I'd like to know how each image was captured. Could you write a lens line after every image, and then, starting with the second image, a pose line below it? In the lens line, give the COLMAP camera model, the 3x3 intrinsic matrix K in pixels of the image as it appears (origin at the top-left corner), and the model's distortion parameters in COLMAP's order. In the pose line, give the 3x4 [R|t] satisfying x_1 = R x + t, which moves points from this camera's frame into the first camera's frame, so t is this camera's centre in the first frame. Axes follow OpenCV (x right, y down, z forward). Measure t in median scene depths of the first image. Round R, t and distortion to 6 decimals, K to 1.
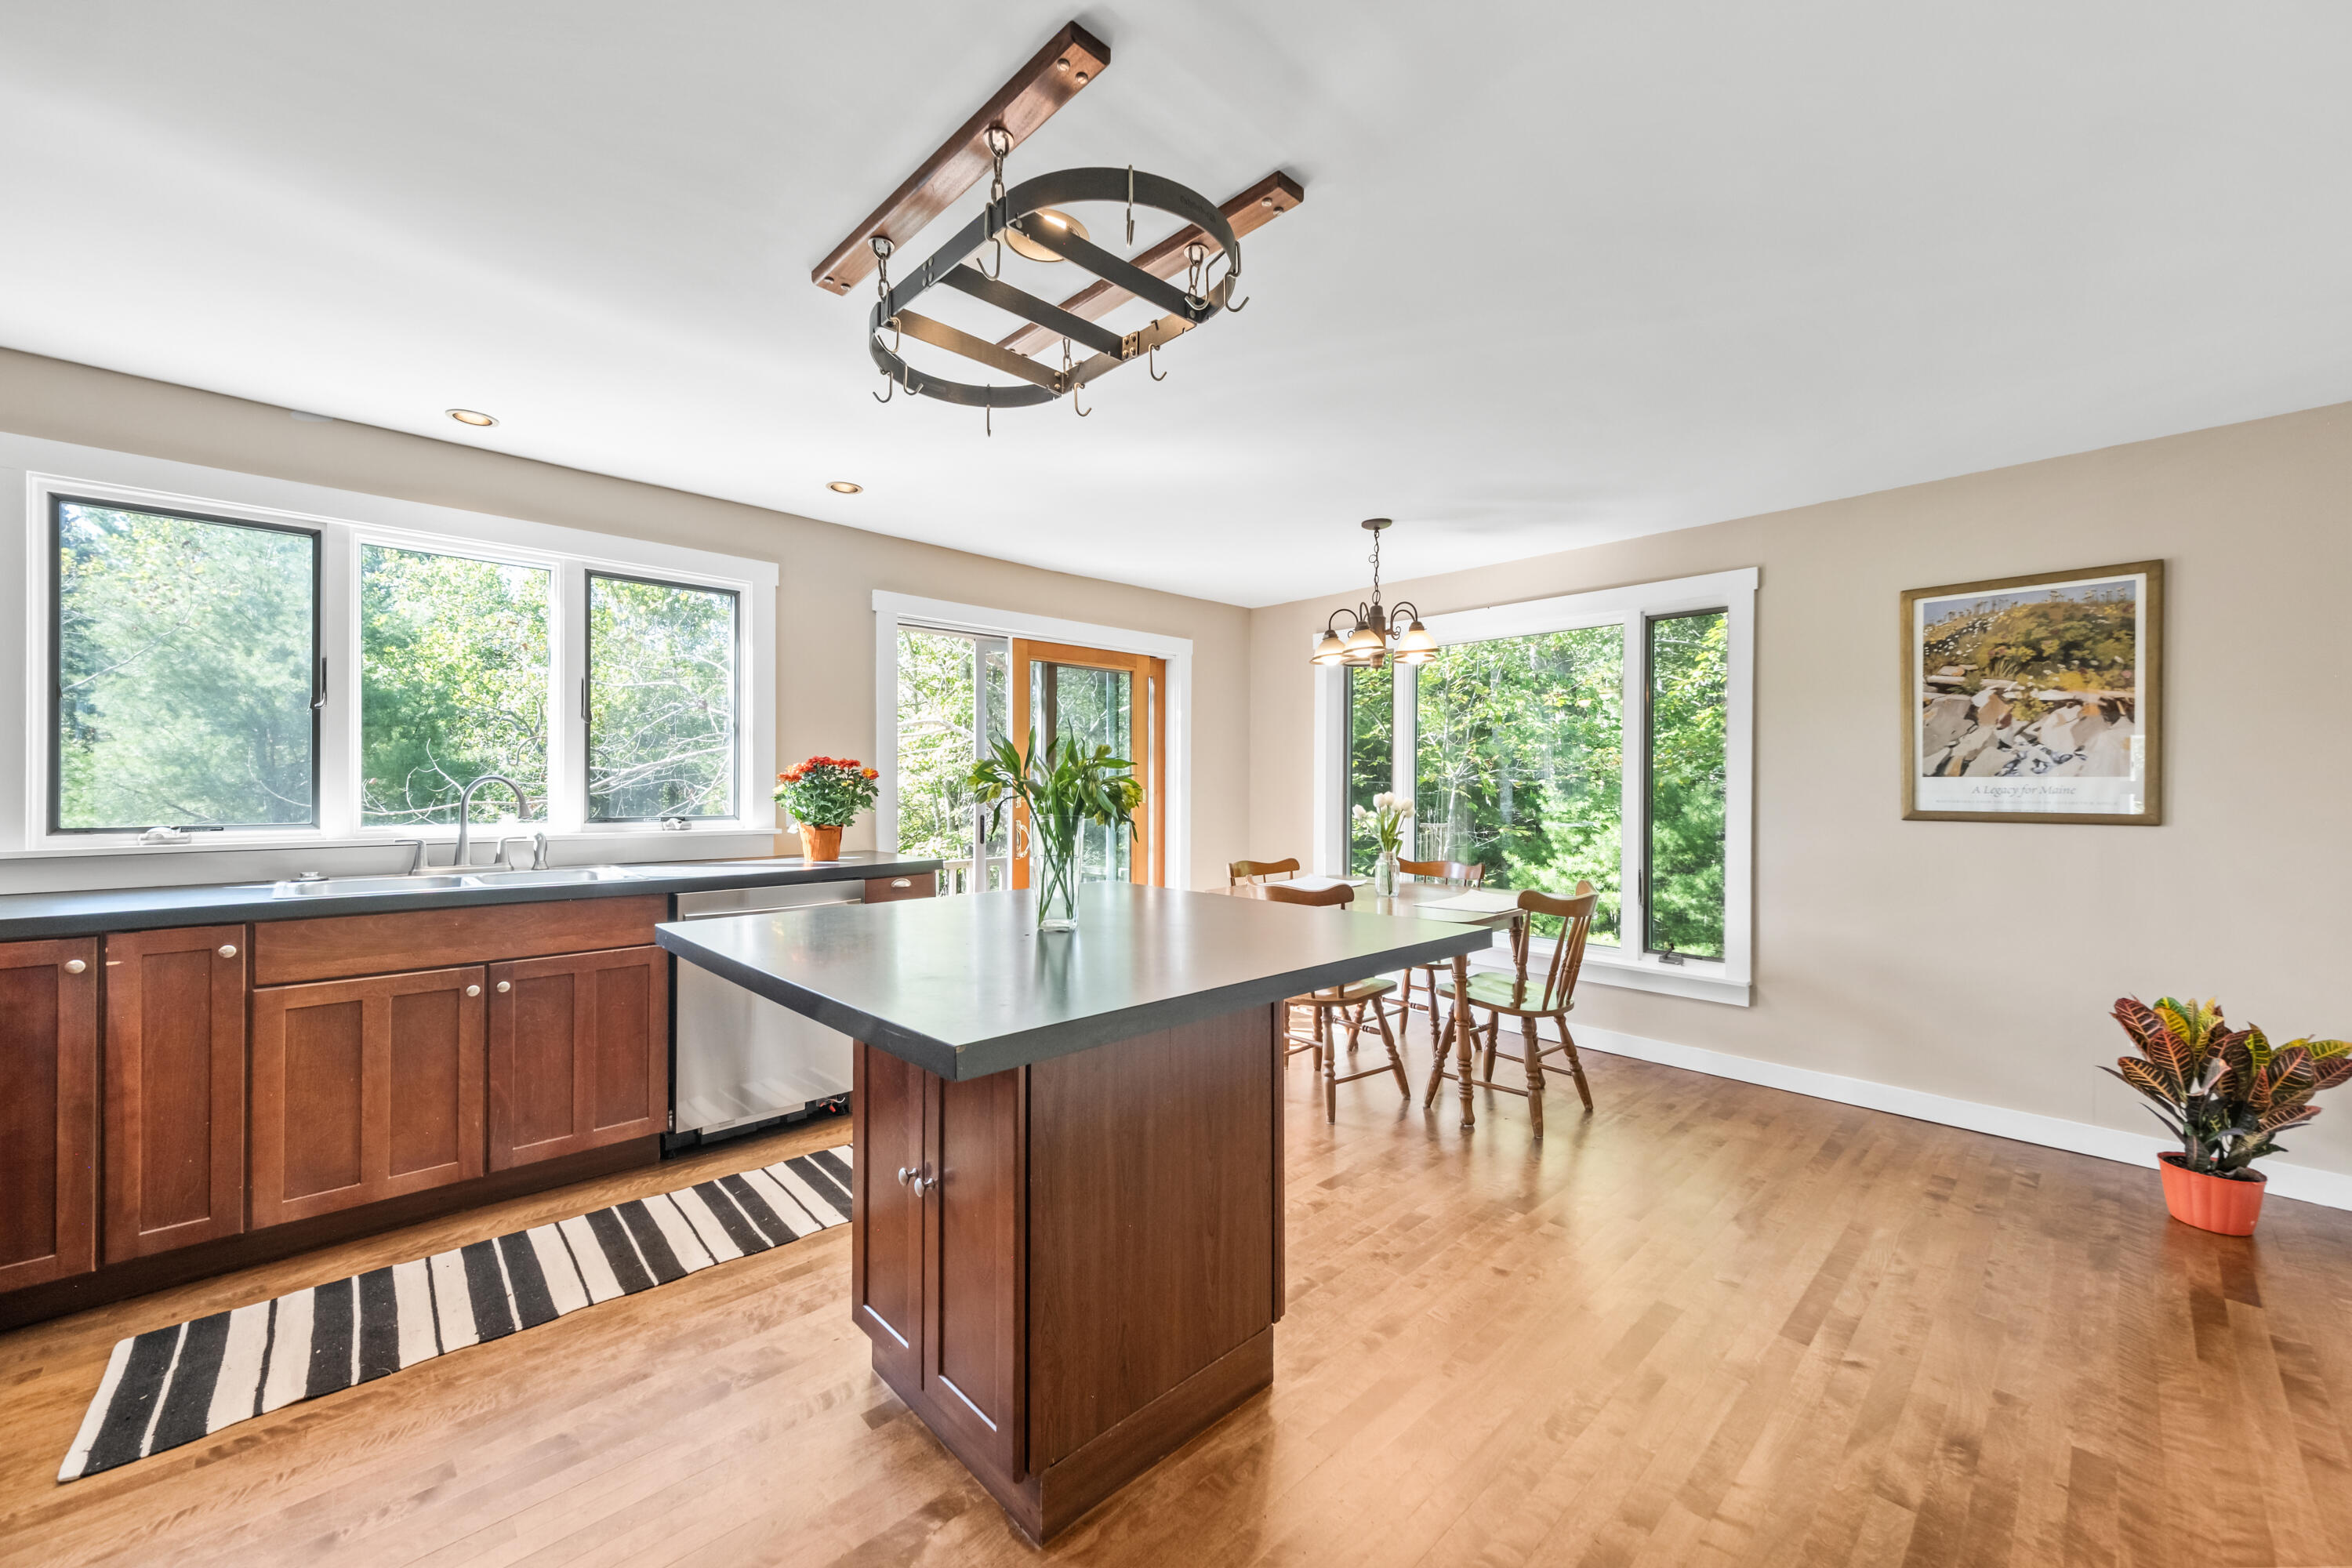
lens RADIAL K [[889.6, 0, 1176.0], [0, 889.6, 784.0], [0, 0, 1]] dist [0.009290, -0.003271]
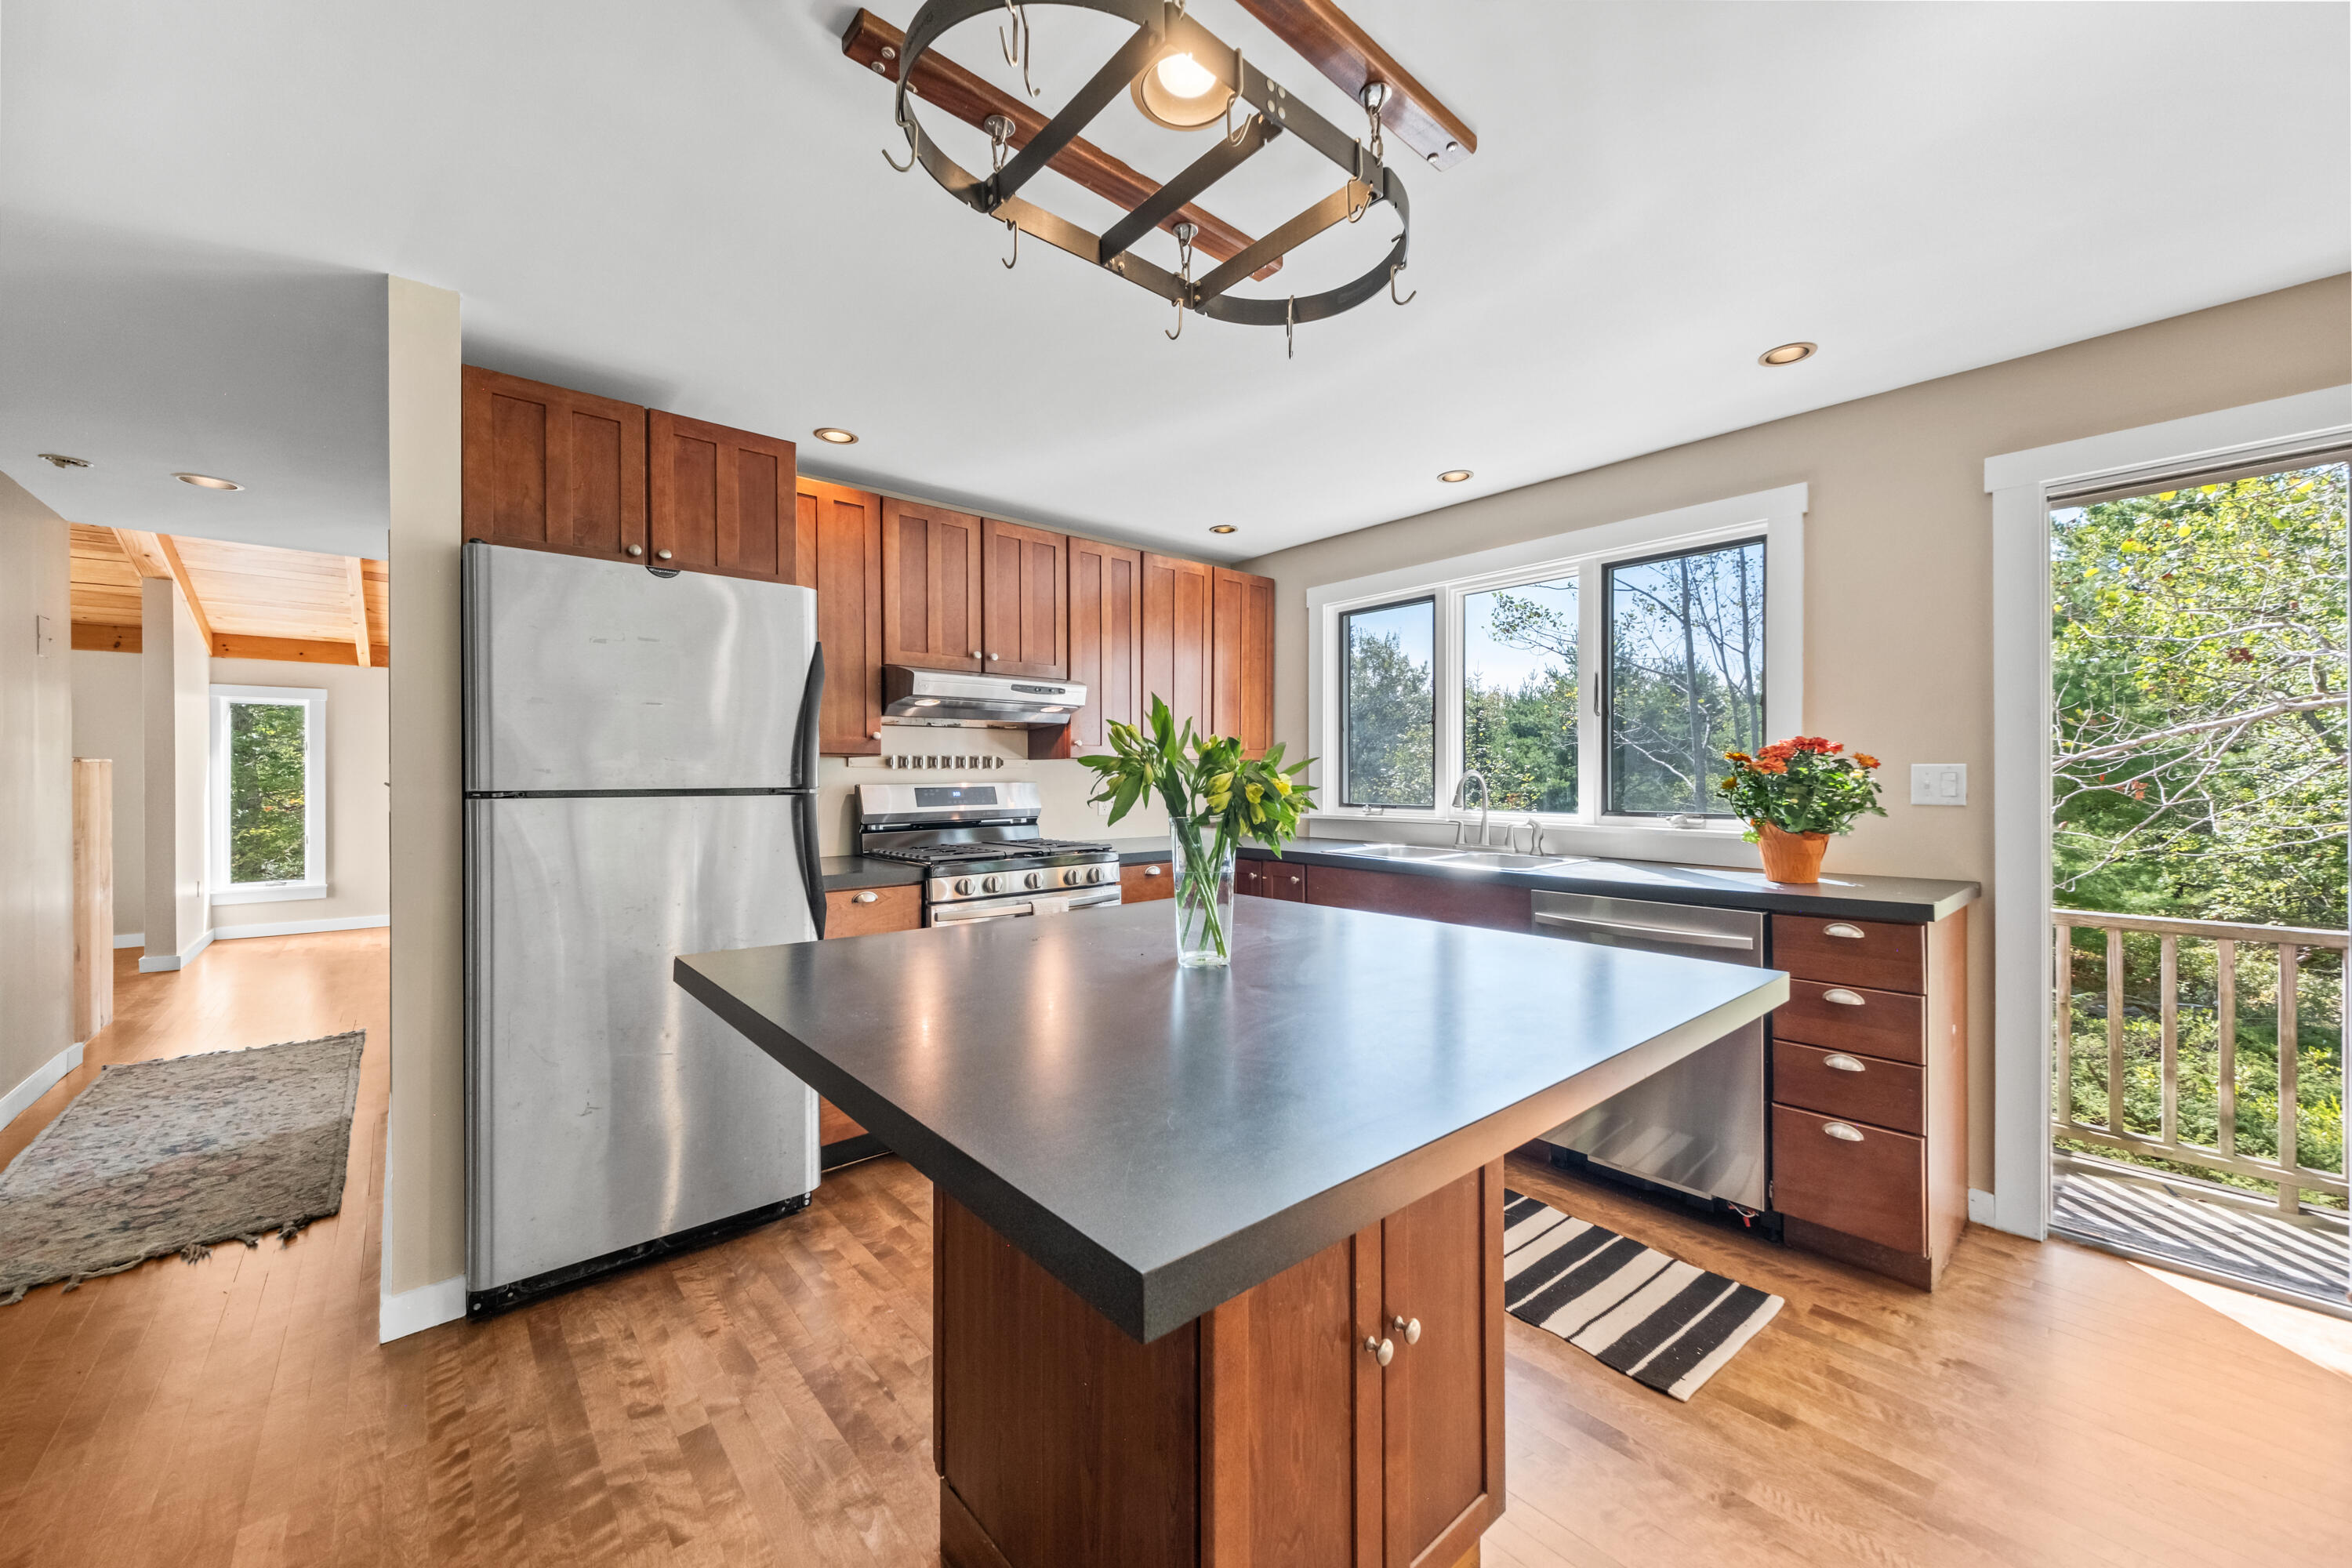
lens RADIAL K [[883.3, 0, 1177.4], [0, 883.3, 776.4], [0, 0, 1]] dist [0.010074, -0.000226]
pose [[-0.033448, -0.005189, -0.999427, 0.375113], [0.003165, 0.999981, -0.005298, 0.001905], [0.999435, -0.003341, -0.033431, 0.611572]]
